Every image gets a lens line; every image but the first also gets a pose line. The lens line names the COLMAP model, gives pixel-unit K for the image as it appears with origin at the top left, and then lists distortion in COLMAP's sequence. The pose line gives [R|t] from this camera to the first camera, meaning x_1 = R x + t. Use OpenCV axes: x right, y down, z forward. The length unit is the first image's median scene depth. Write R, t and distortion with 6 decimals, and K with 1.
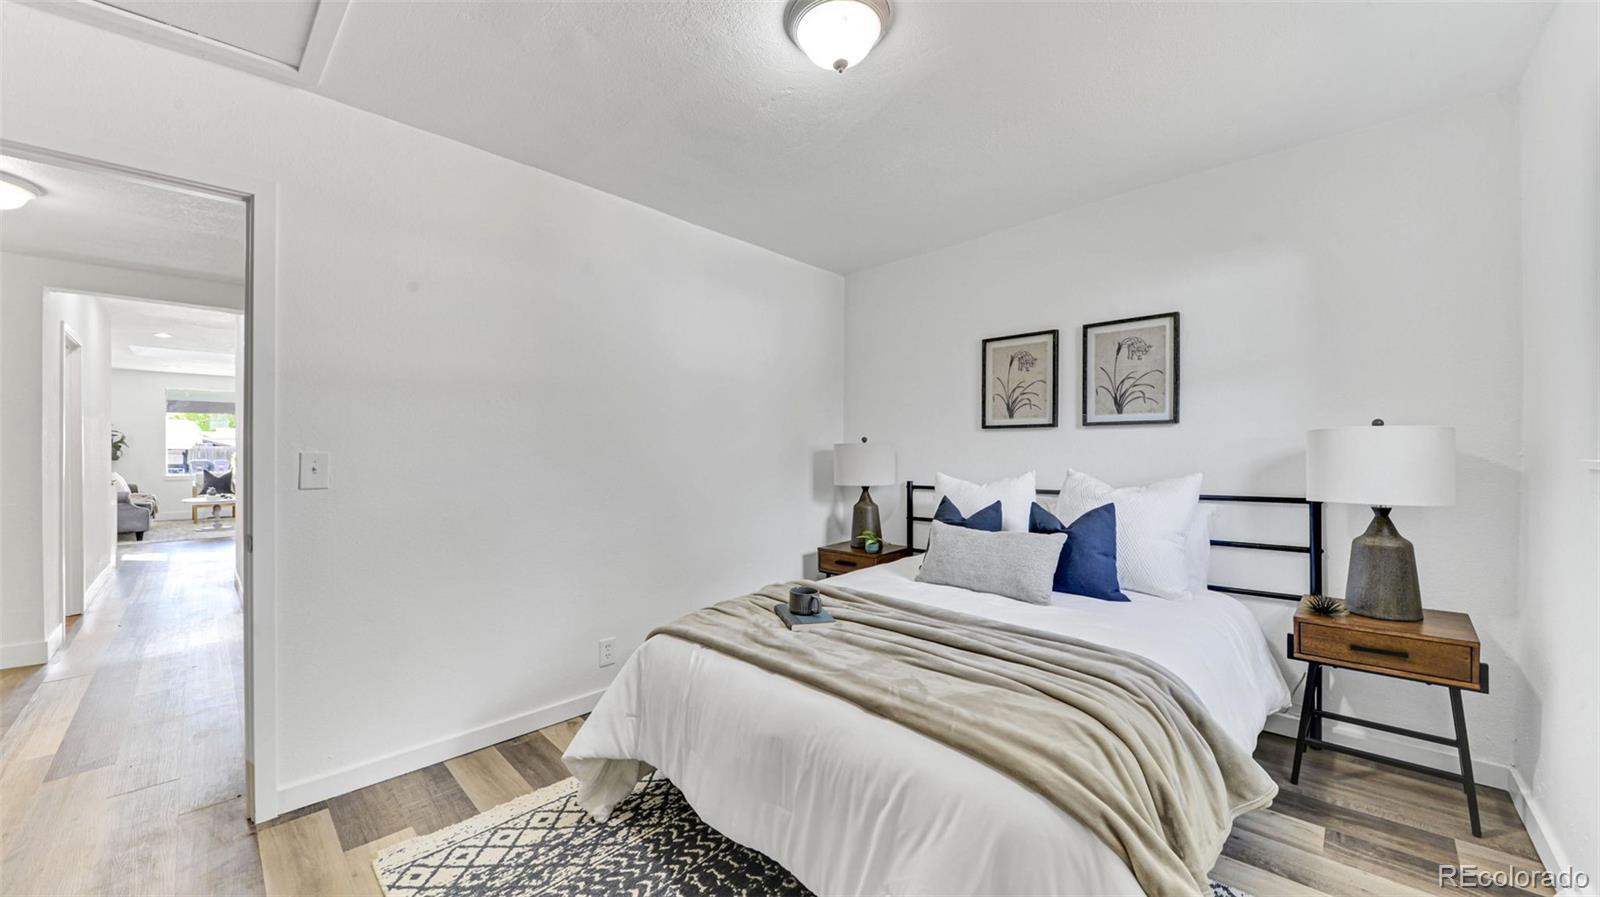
lens RADIAL K [[600.4, 0, 797.6], [0, 600.4, 436.2], [0, 0, 1]] dist [-0.009828, -0.001944]
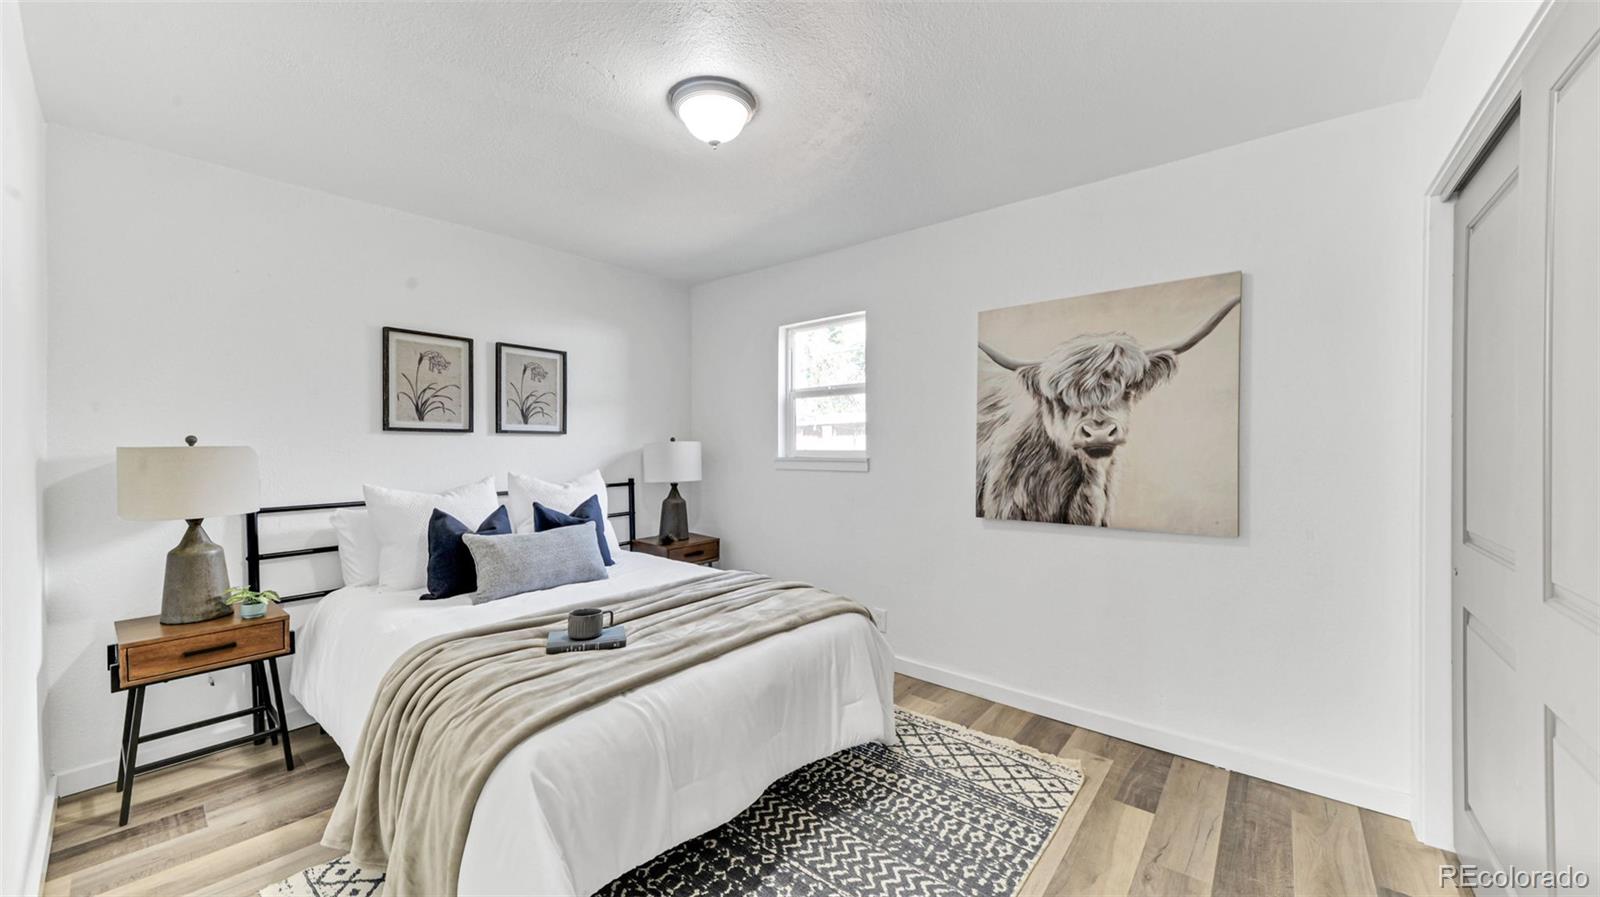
lens RADIAL K [[556.1, 0, 798.3], [0, 556.1, 459.3], [0, 0, 1]] dist [-0.010108, -0.001691]
pose [[-0.102736, -0.010974, 0.994648, -0.606486], [-0.014593, 0.999848, 0.009524, 0.013570], [-0.994602, -0.013537, -0.102881, 0.556293]]
